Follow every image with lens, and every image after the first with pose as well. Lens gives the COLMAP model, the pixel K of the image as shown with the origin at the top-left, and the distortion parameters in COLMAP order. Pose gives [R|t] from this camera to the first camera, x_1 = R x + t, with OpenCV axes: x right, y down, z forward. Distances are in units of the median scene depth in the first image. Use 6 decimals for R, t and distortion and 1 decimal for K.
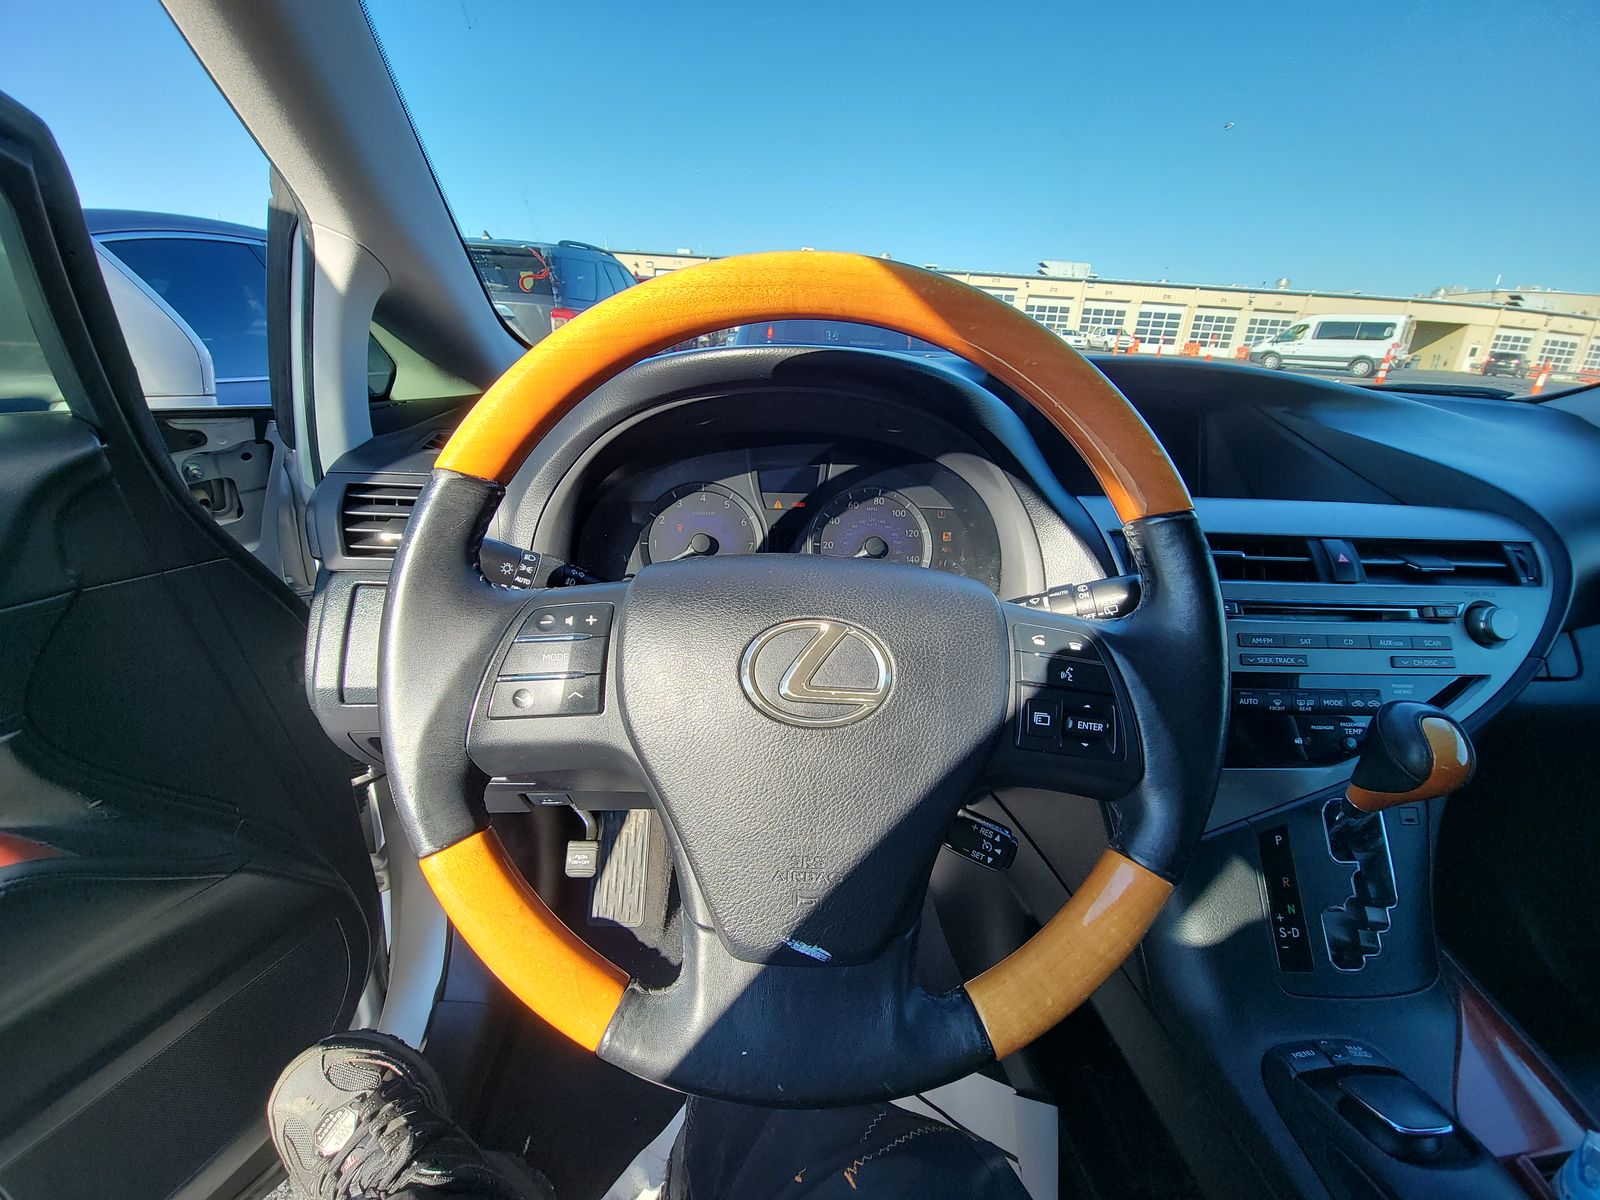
lens RADIAL K [[631.9, 0, 810.9], [0, 631.9, 605.0], [0, 0, 1]] dist [0.010092, -0.007513]
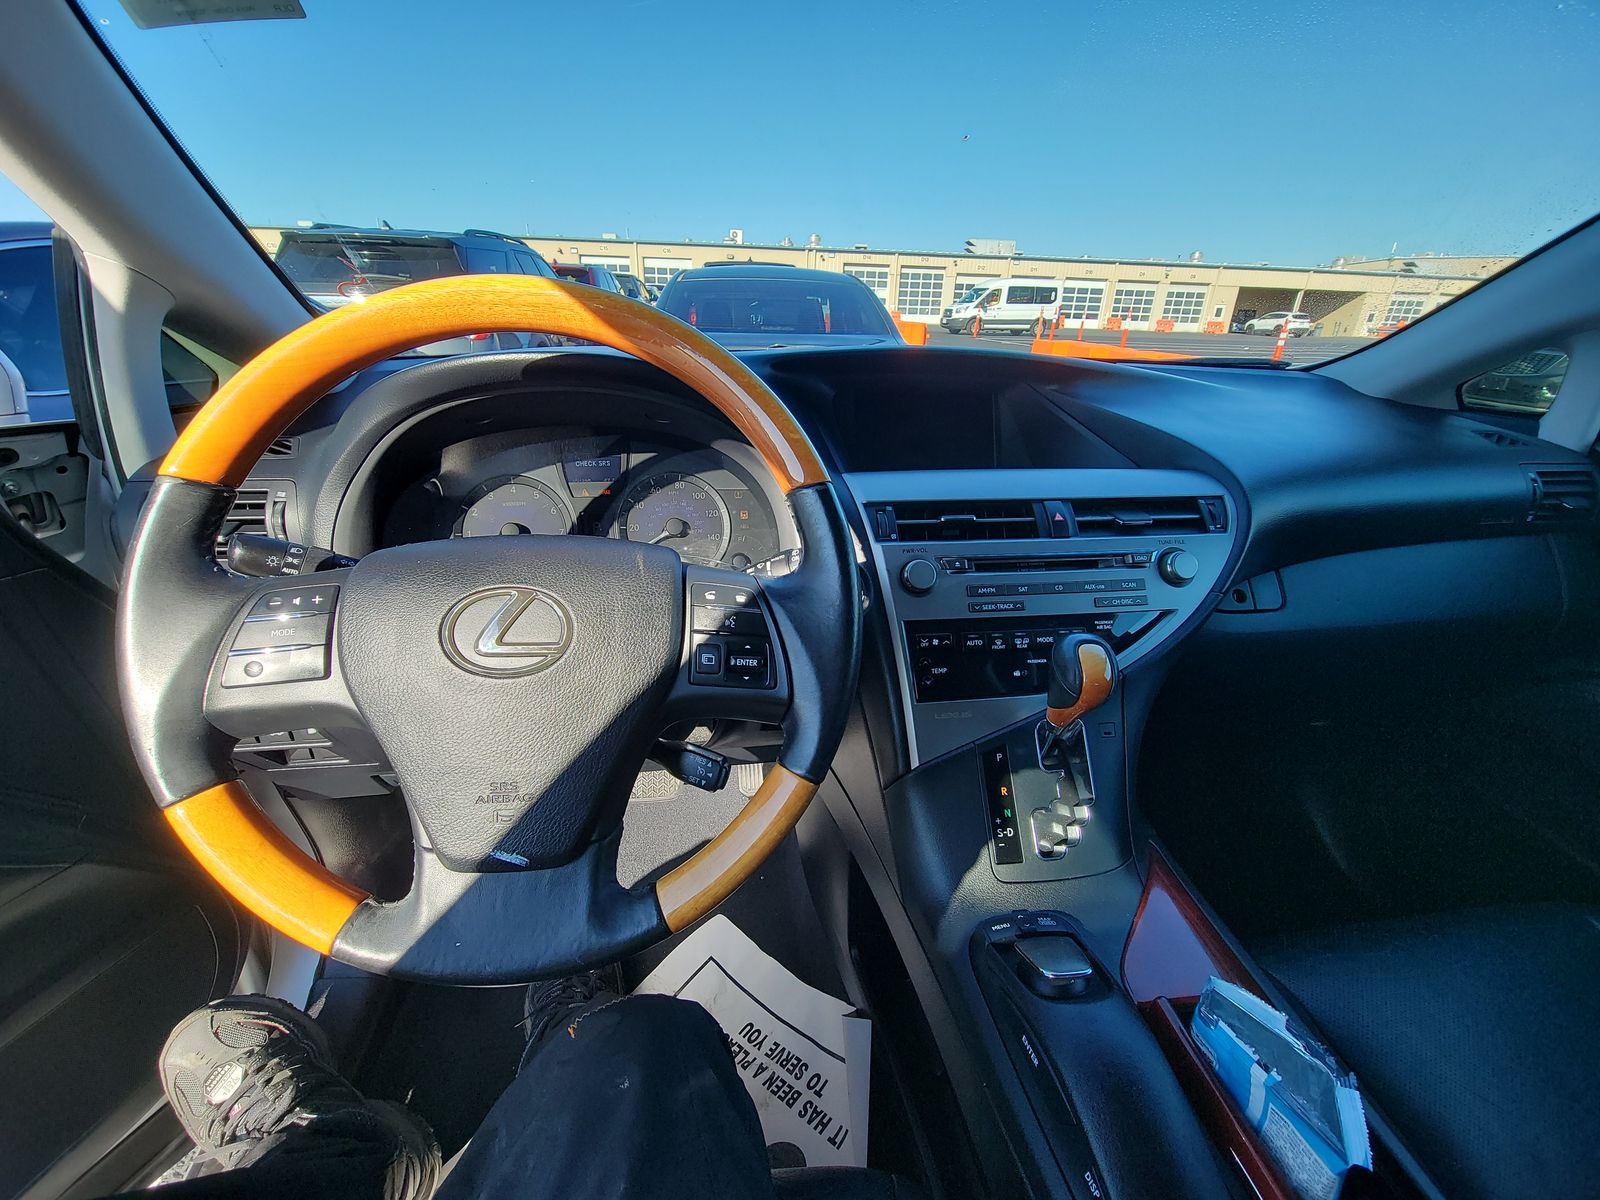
lens RADIAL K [[631.9, 0, 810.9], [0, 631.9, 605.0], [0, 0, 1]] dist [0.010092, -0.007513]
pose [[0.996263, -0.057018, 0.064873, 0.259020], [0.055504, 0.998148, 0.024905, 0.029586], [-0.066173, -0.021212, 0.997583, -0.121787]]
